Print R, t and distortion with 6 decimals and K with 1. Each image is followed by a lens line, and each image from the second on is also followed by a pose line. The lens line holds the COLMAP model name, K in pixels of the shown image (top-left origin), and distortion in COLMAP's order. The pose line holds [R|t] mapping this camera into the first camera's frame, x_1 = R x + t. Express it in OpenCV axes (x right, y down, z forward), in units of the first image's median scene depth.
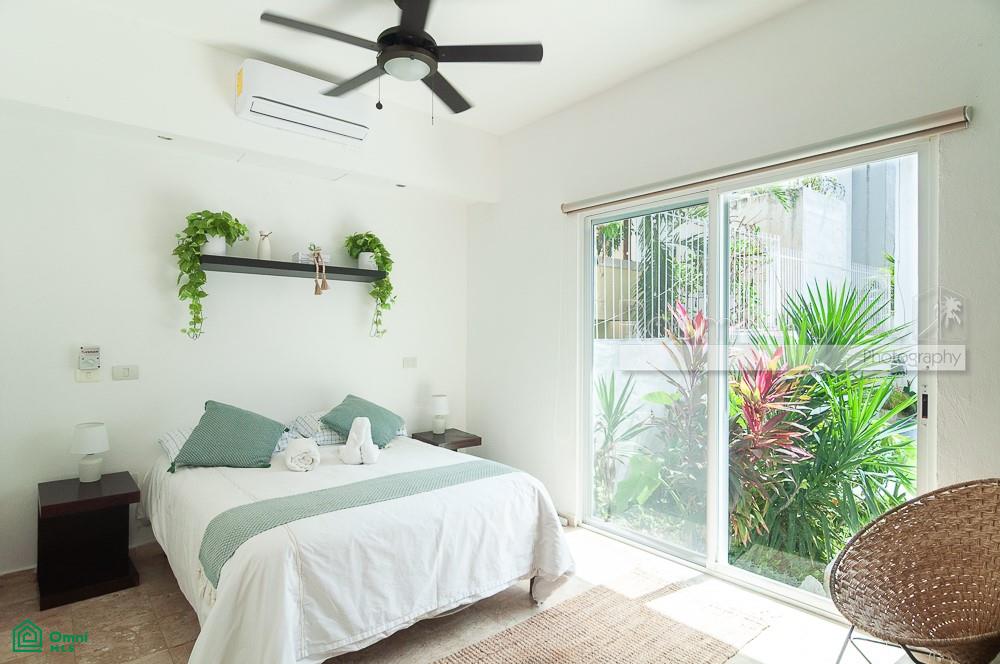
lens RADIAL K [[517.9, 0, 501.5], [0, 517.9, 339.4], [0, 0, 1]] dist [-0.000147, 0.000777]
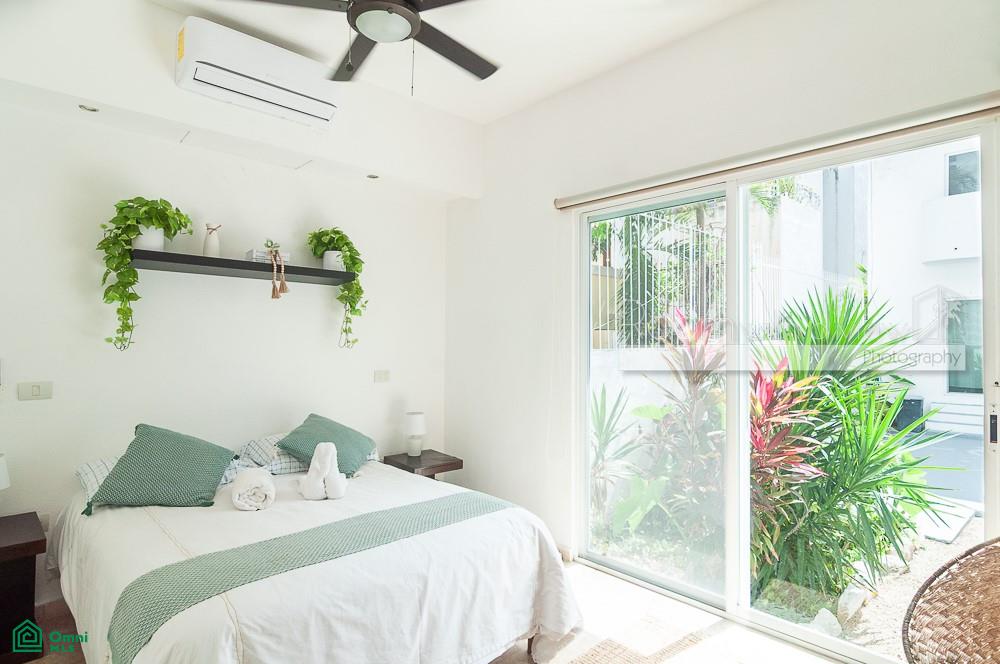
lens RADIAL K [[528.9, 0, 502.1], [0, 528.9, 337.8], [0, 0, 1]] dist [0.000514, 0.000016]
pose [[0.998436, 0.000289, 0.055899, -0.030702], [0.000923, 0.999765, -0.021647, -0.001764], [-0.055892, 0.021665, 0.998202, 0.115615]]
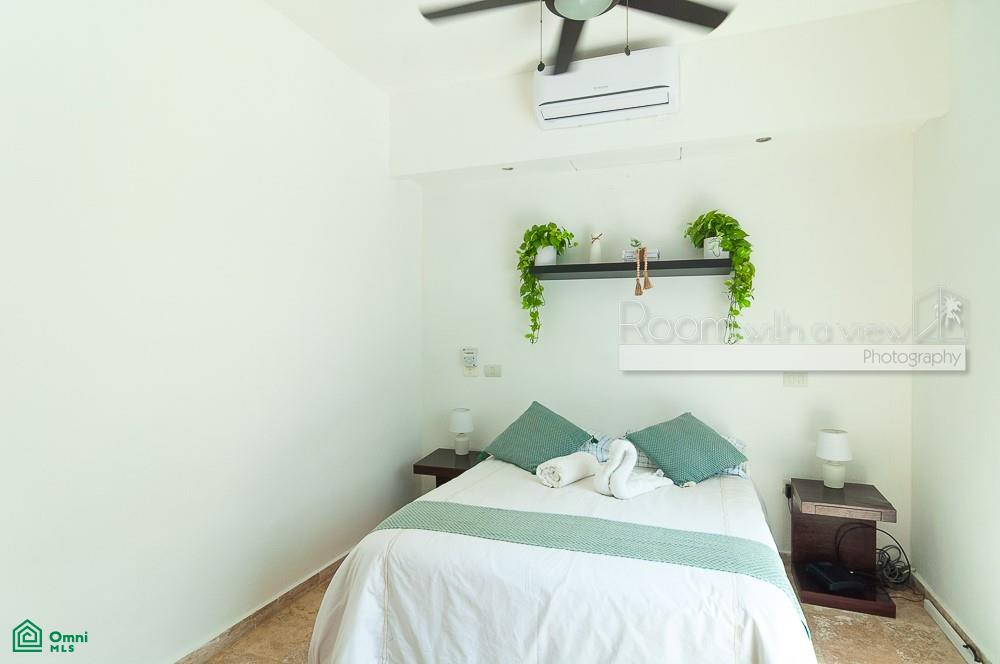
lens RADIAL K [[528.9, 0, 502.1], [0, 528.9, 337.8], [0, 0, 1]] dist [0.000514, 0.000016]
pose [[0.508766, 0.001048, -0.860904, 0.348757], [-0.008749, 0.999954, -0.003953, -0.009221], [0.860861, 0.009543, 0.508751, 0.387249]]
